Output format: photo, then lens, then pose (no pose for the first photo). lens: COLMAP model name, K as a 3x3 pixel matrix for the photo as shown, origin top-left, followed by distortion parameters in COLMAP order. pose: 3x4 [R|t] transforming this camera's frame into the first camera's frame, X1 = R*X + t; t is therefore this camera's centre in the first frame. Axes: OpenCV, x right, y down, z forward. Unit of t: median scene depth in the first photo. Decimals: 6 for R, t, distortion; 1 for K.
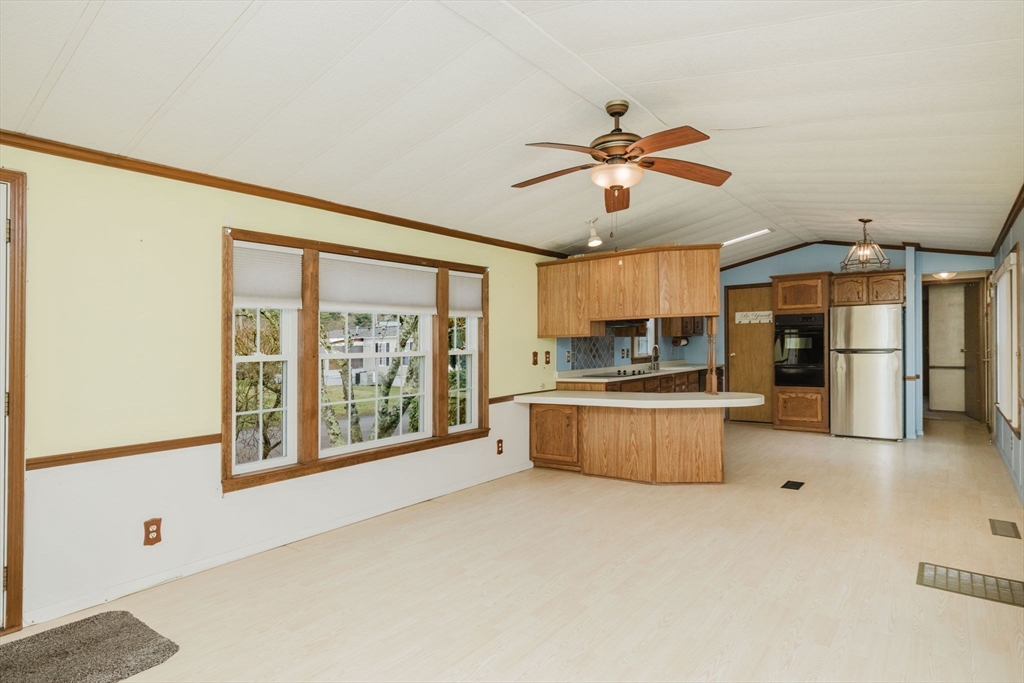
lens RADIAL K [[551.0, 0, 511.7], [0, 551.0, 358.6], [0, 0, 1]] dist [-0.003069, -0.000906]
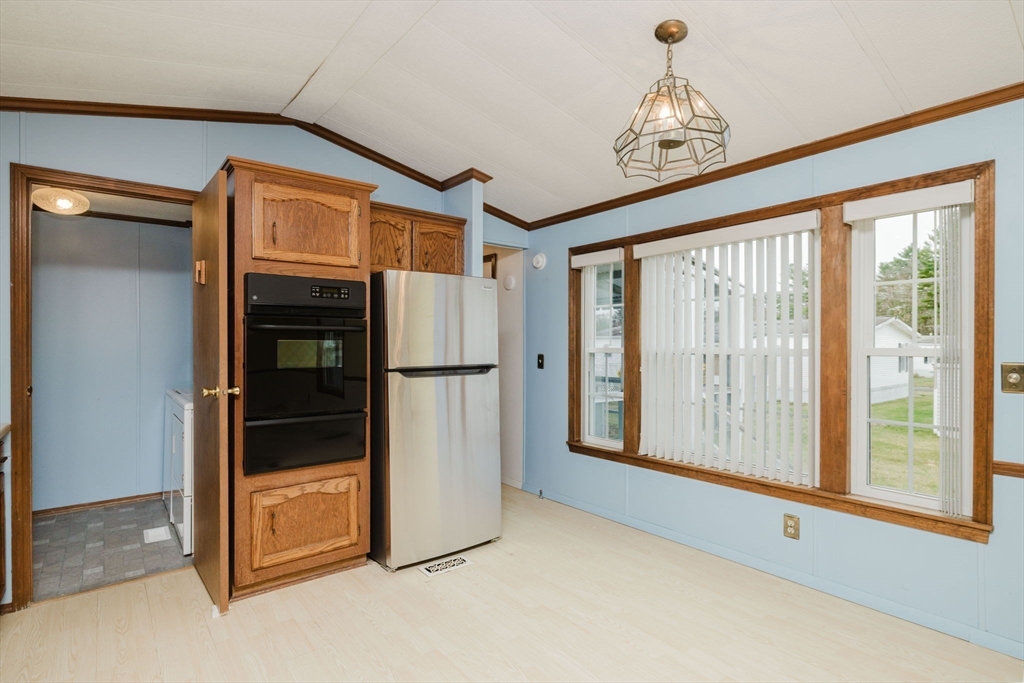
lens RADIAL K [[519.9, 0, 513.2], [0, 519.9, 347.5], [0, 0, 1]] dist [0.000107, 0.000526]
pose [[0.232102, 0.010183, 0.972638, 0.210672], [0.027529, 0.999476, -0.017033, -0.022978], [-0.972302, 0.030730, 0.231700, 0.807980]]
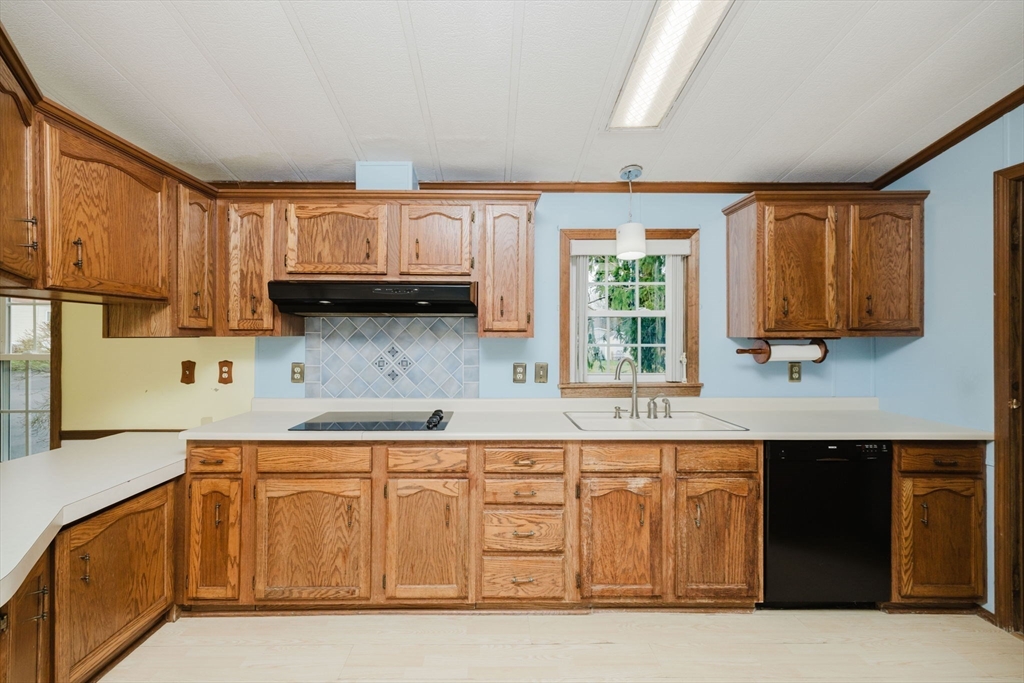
lens RADIAL K [[440.4, 0, 499.6], [0, 440.4, 333.5], [0, 0, 1]] dist [0.001483, -0.000057]
pose [[0.628077, 0.019827, -0.777899, 0.489713], [-0.035673, 0.999358, -0.003331, -0.041153], [0.777333, 0.029842, 0.628381, 0.775457]]
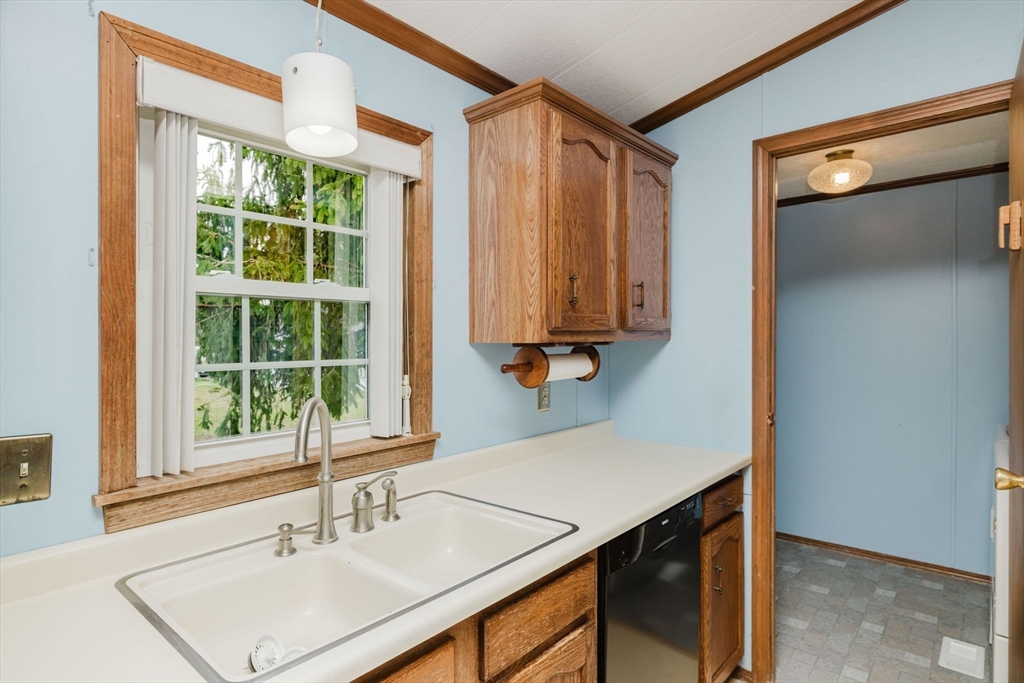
lens RADIAL K [[539.1, 0, 509.7], [0, 539.1, 341.9], [0, 0, 1]] dist [-0.001240, -0.000107]
pose [[0.998530, 0.013739, -0.052434, 0.351107], [-0.015157, 0.999527, -0.026746, -0.040324], [0.052041, 0.027501, 0.998266, 0.908964]]
